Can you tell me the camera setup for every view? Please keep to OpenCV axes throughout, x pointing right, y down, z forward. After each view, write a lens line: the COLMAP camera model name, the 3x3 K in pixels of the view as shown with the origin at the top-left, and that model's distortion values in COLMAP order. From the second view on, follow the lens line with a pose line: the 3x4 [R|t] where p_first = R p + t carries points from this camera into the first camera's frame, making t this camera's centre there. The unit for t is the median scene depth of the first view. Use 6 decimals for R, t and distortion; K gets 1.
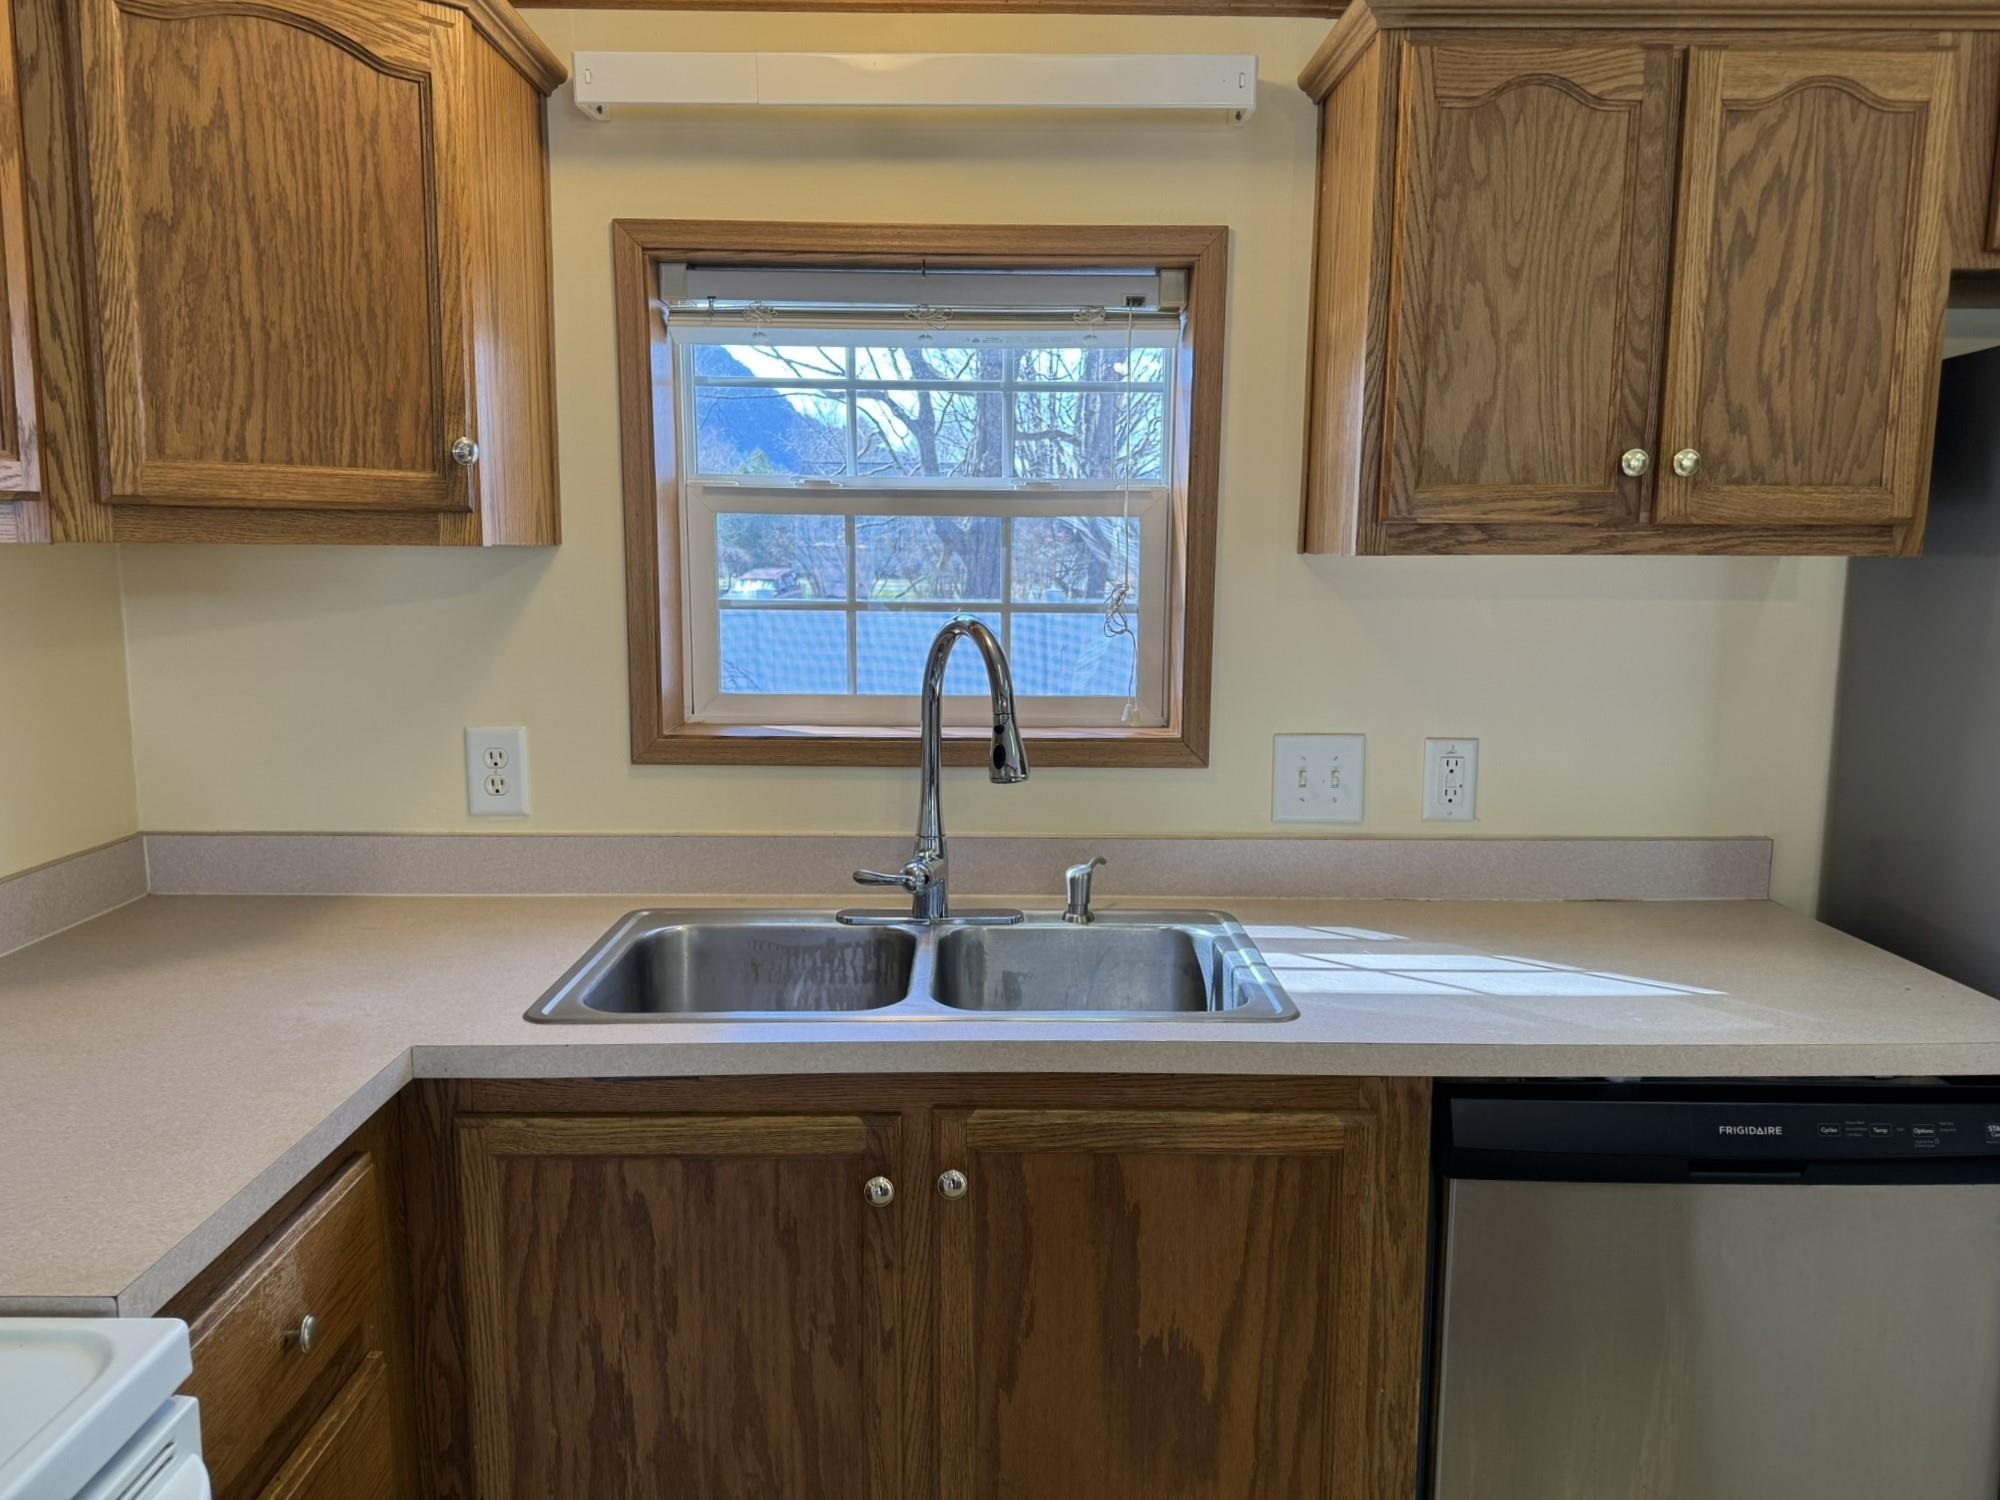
lens RADIAL K [[1429.4, 0, 1000.0], [0, 1429.4, 750.0], [0, 0, 1]] dist [0.009100, 0.002370]
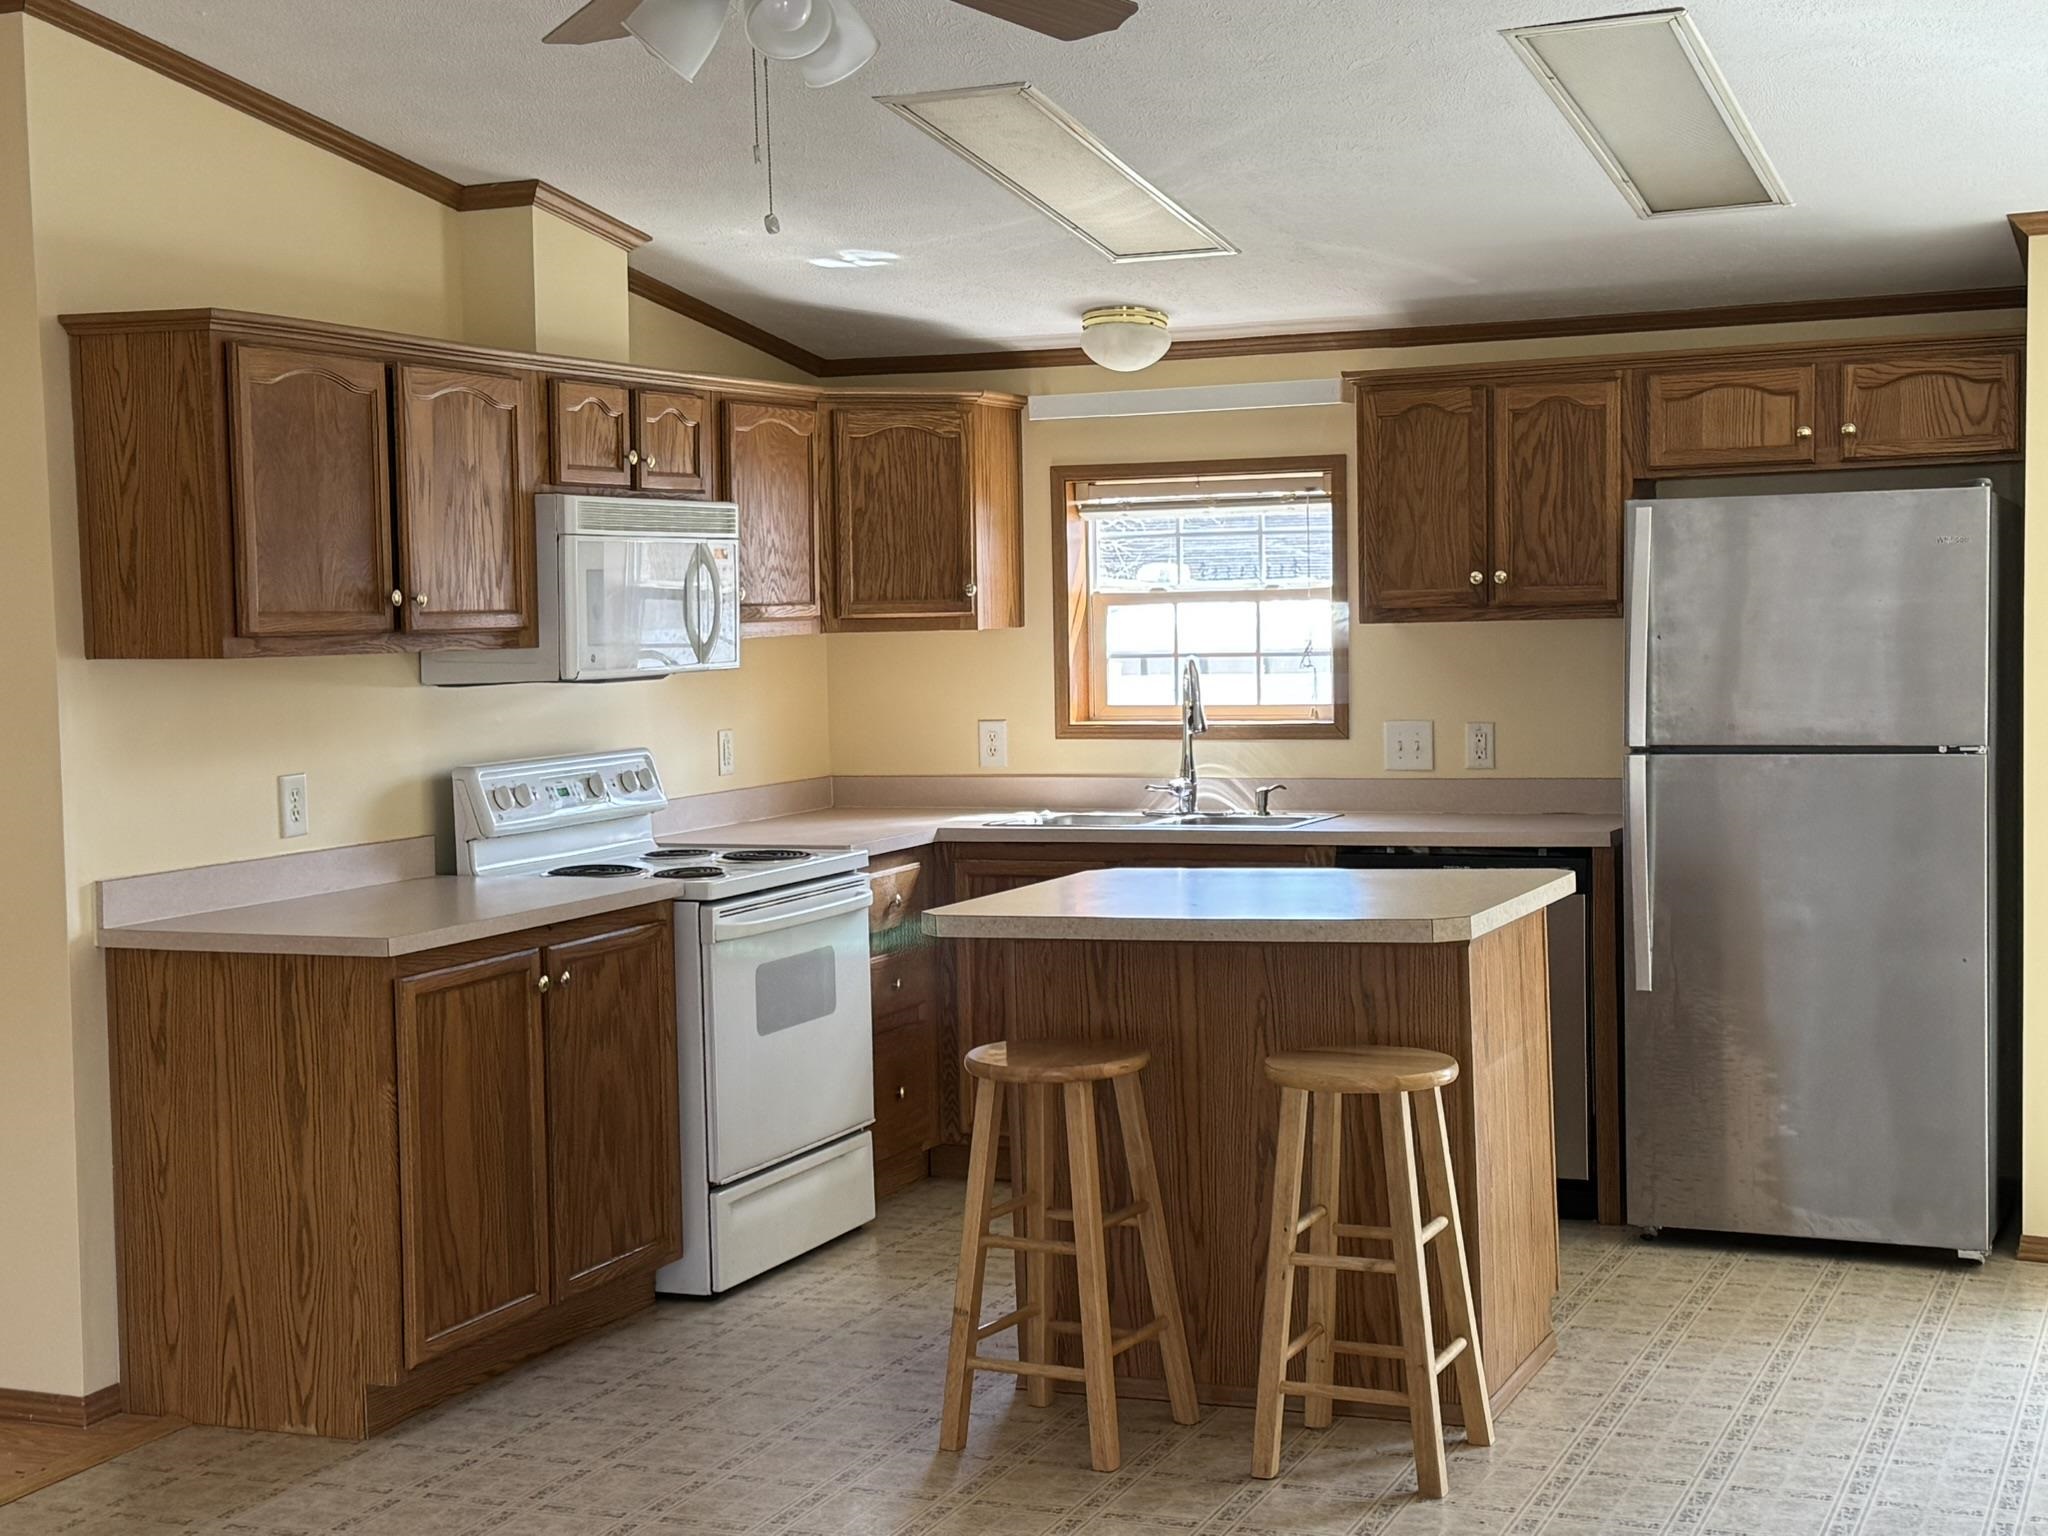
lens RADIAL K [[2831.5, 0, 1024.0], [0, 2831.5, 768.0], [0, 0, 1]] dist [0.205672, -0.510451]
pose [[0.917084, -0.003405, -0.398680, 1.513932], [-0.027123, 0.997114, -0.070907, 0.395985], [0.397771, 0.075841, 0.914345, -3.094817]]
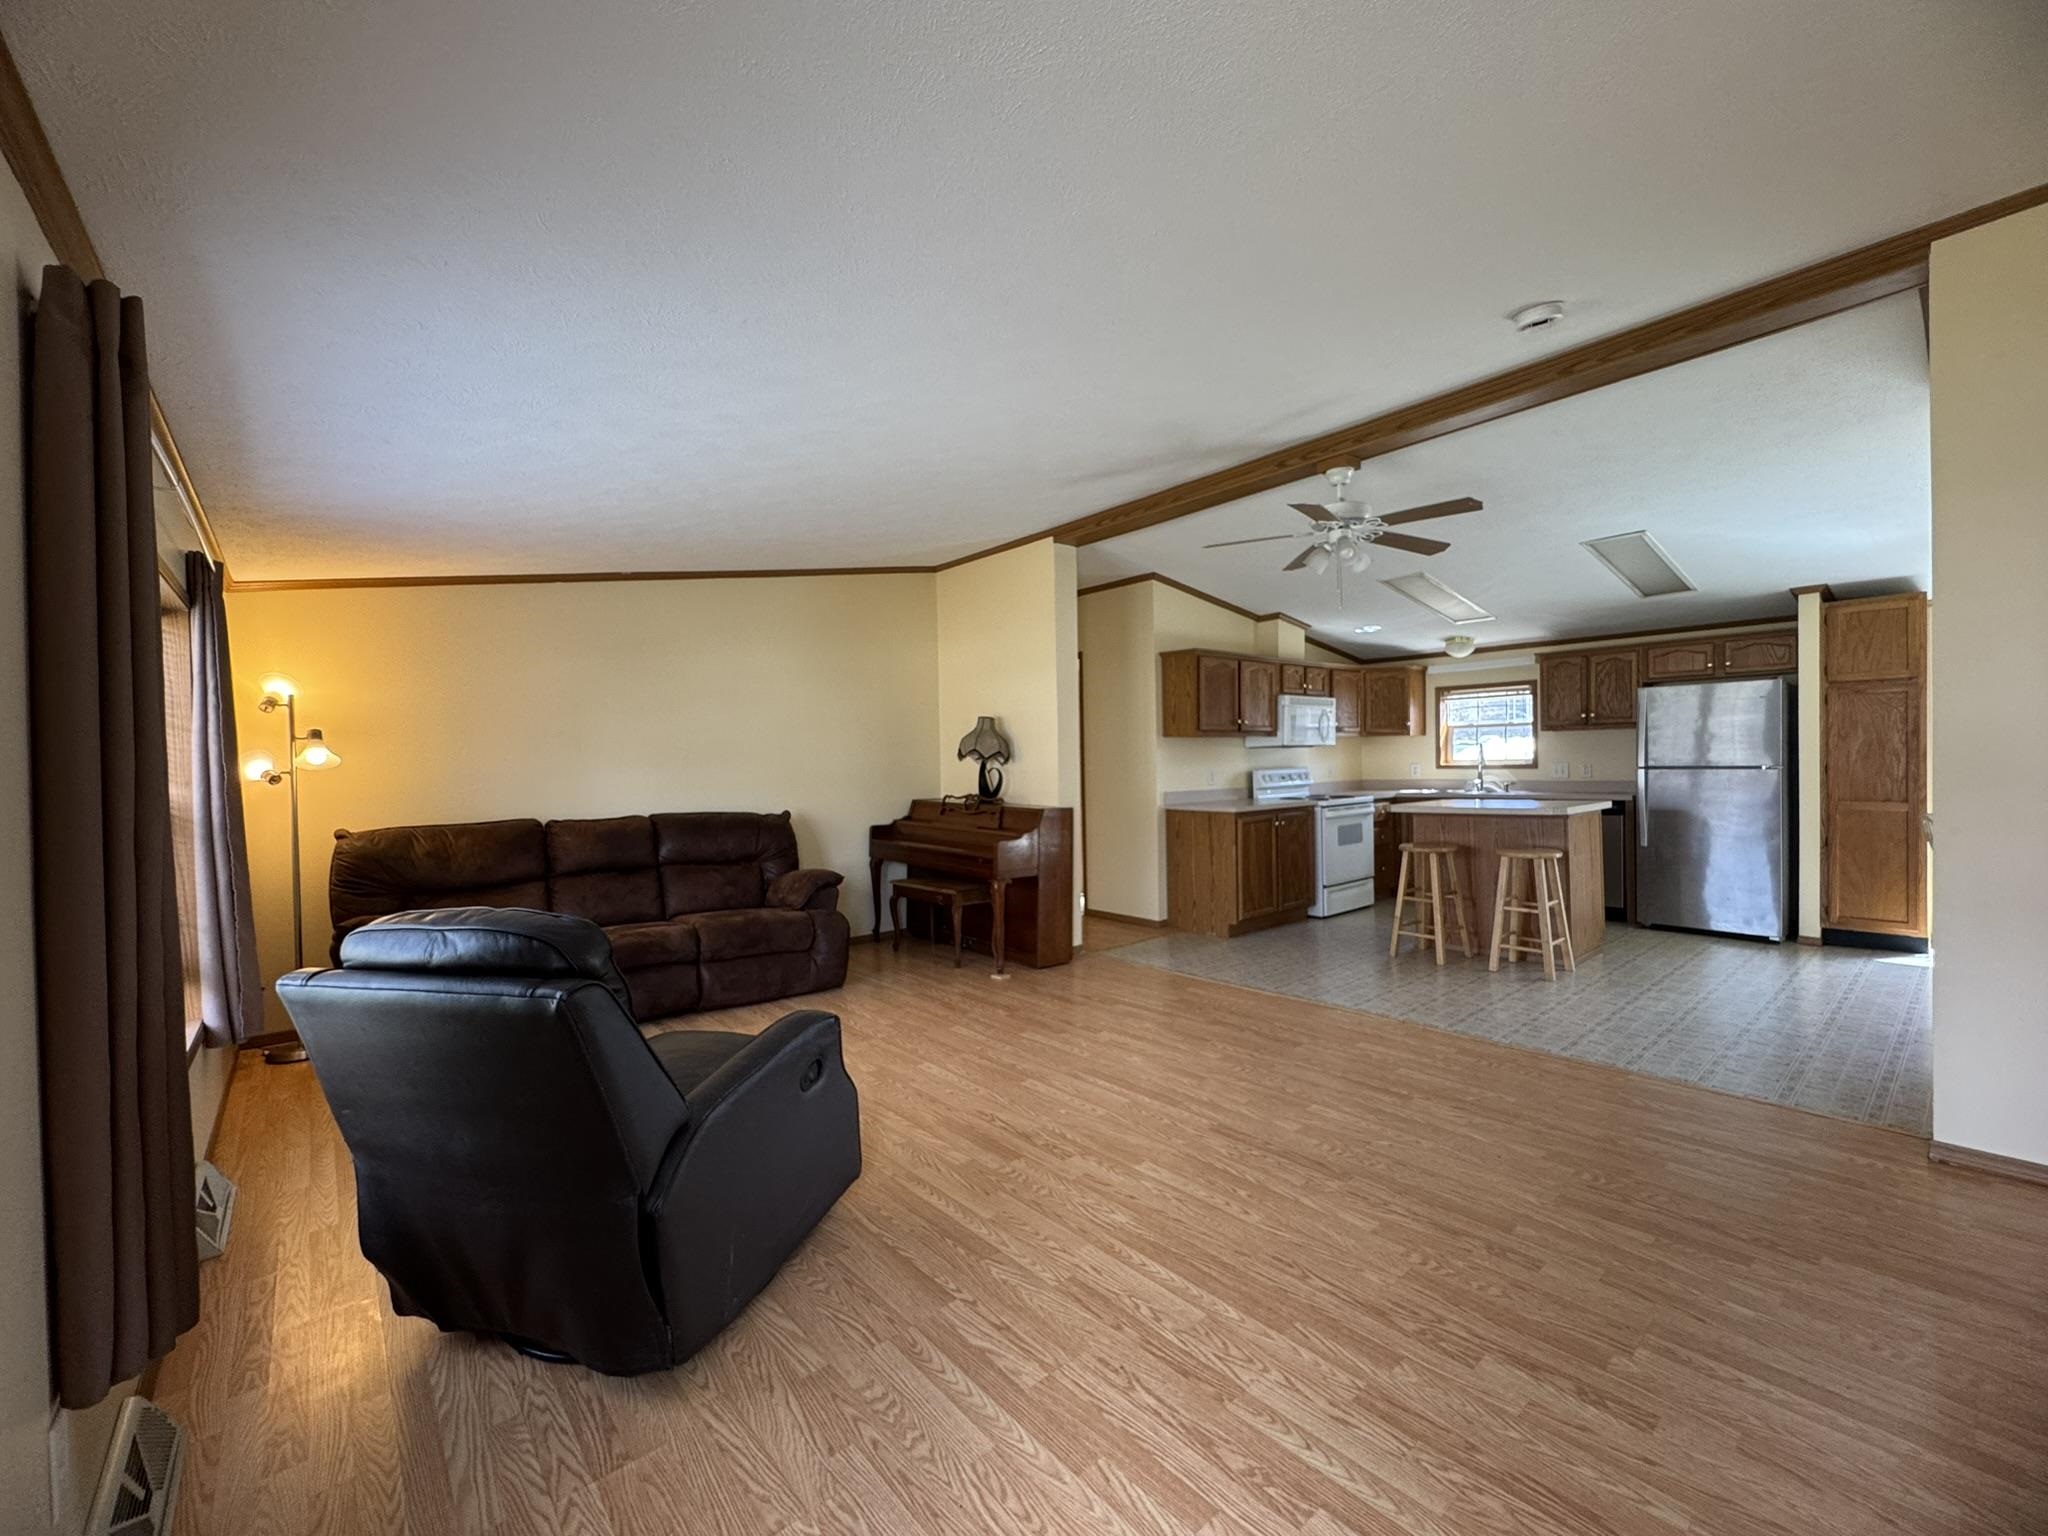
lens RADIAL K [[828.0, 0, 1024.0], [0, 828.0, 768.0], [0, 0, 1]] dist [-0.004686, 0.000119]
pose [[0.640377, -0.010962, -0.767983, 1.736711], [-0.082900, 0.993070, -0.083301, 0.578212], [0.763574, 0.117010, 0.635030, -3.411960]]
